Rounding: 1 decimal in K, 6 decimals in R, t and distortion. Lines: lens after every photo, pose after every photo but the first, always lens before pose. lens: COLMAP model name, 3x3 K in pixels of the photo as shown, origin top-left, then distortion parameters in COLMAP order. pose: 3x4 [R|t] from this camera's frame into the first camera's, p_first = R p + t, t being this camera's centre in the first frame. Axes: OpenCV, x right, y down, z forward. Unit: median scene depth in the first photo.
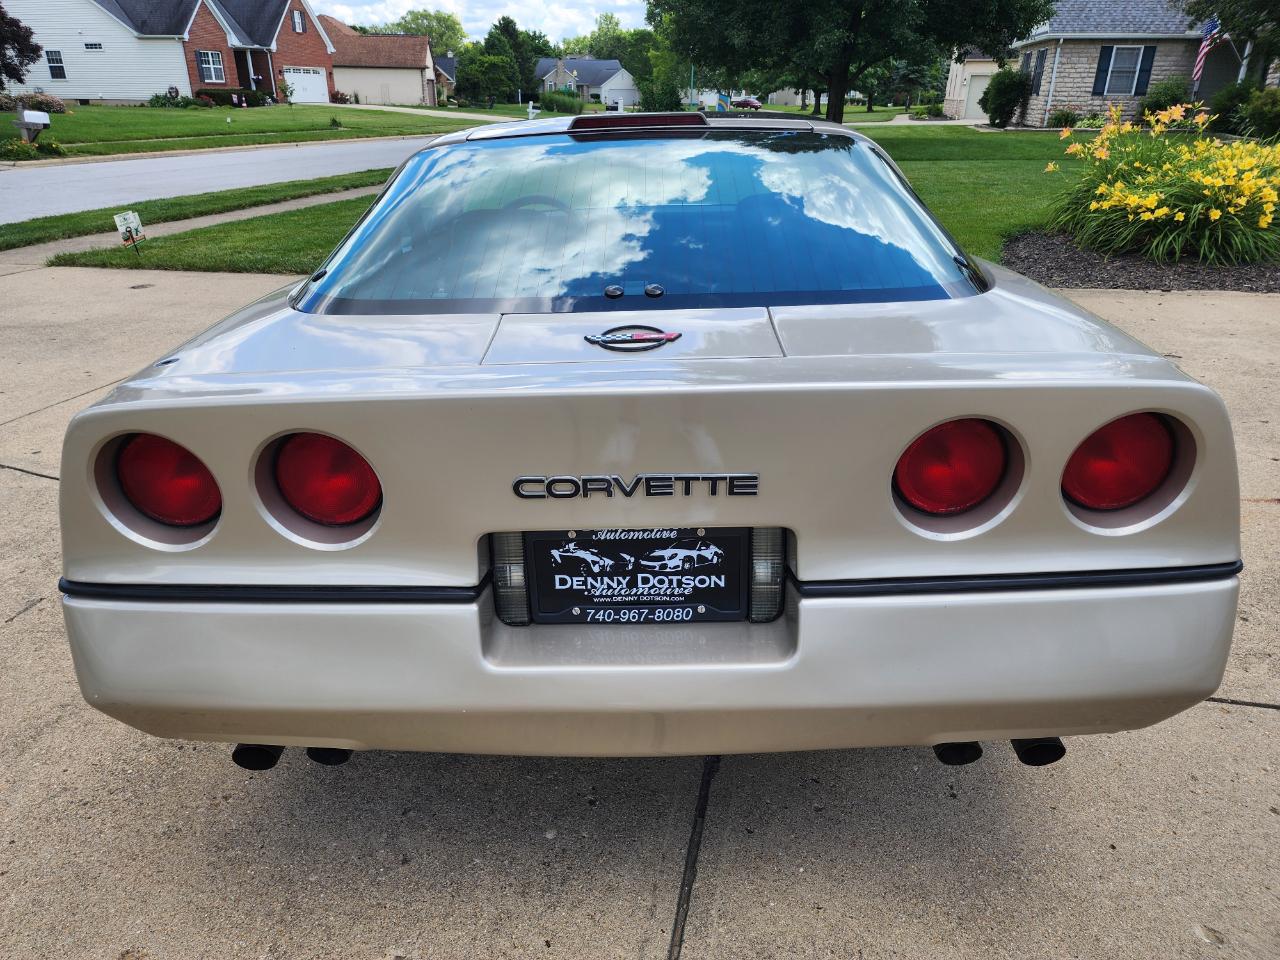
lens RADIAL K [[876.3, 0, 634.4], [0, 876.3, 473.6], [0, 0, 1]] dist [0.051849, -0.048238]
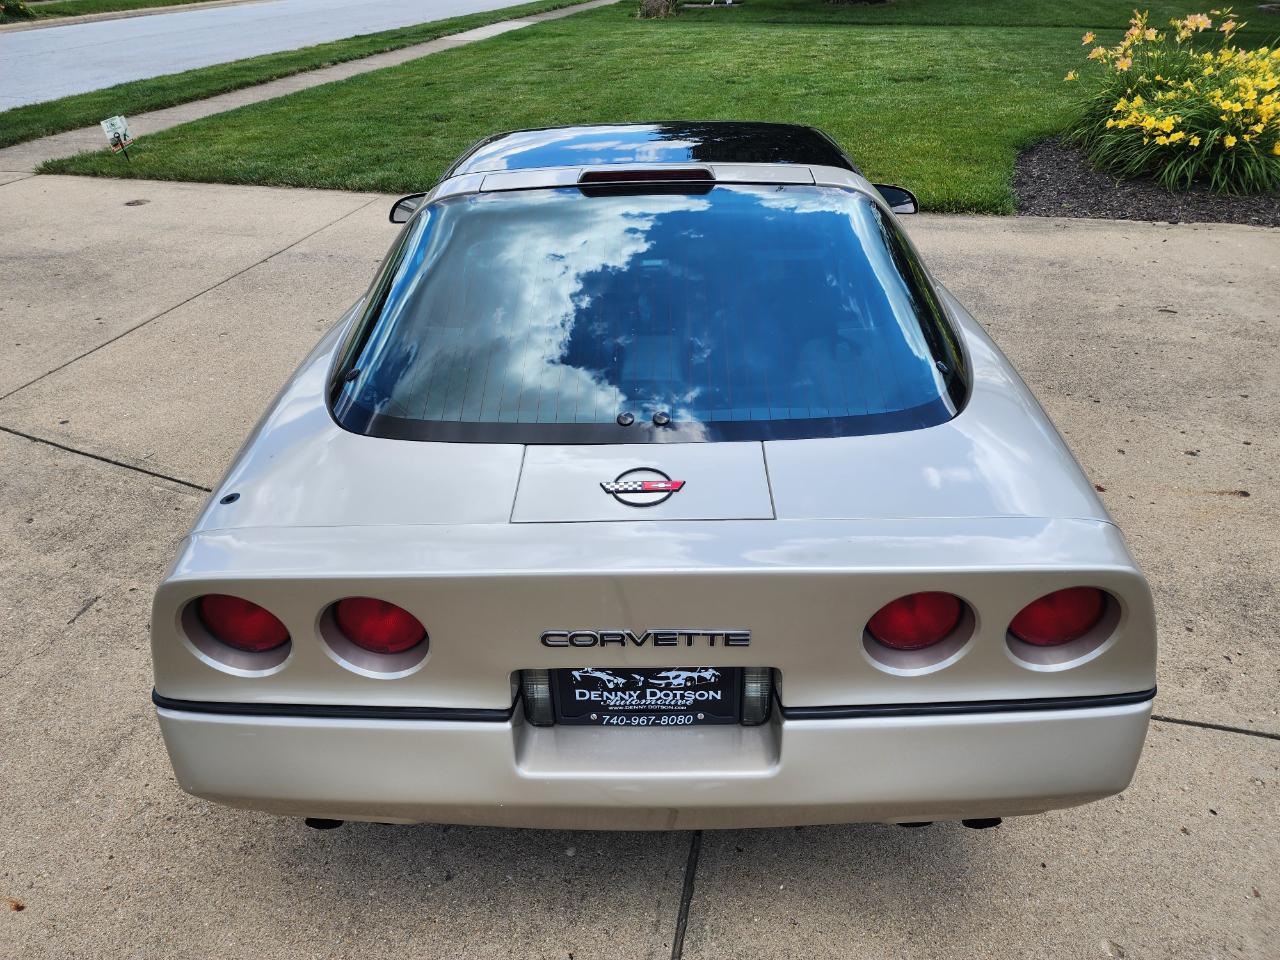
lens RADIAL K [[876.3, 0, 643.5], [0, 876.3, 479.5], [0, 0, 1]] dist [0.051849, -0.048238]
pose [[0.999972, 0.002152, 0.007140, -0.007220], [-0.003212, 0.988373, 0.152012, -0.273428], [-0.006730, -0.152031, 0.988353, -0.094763]]
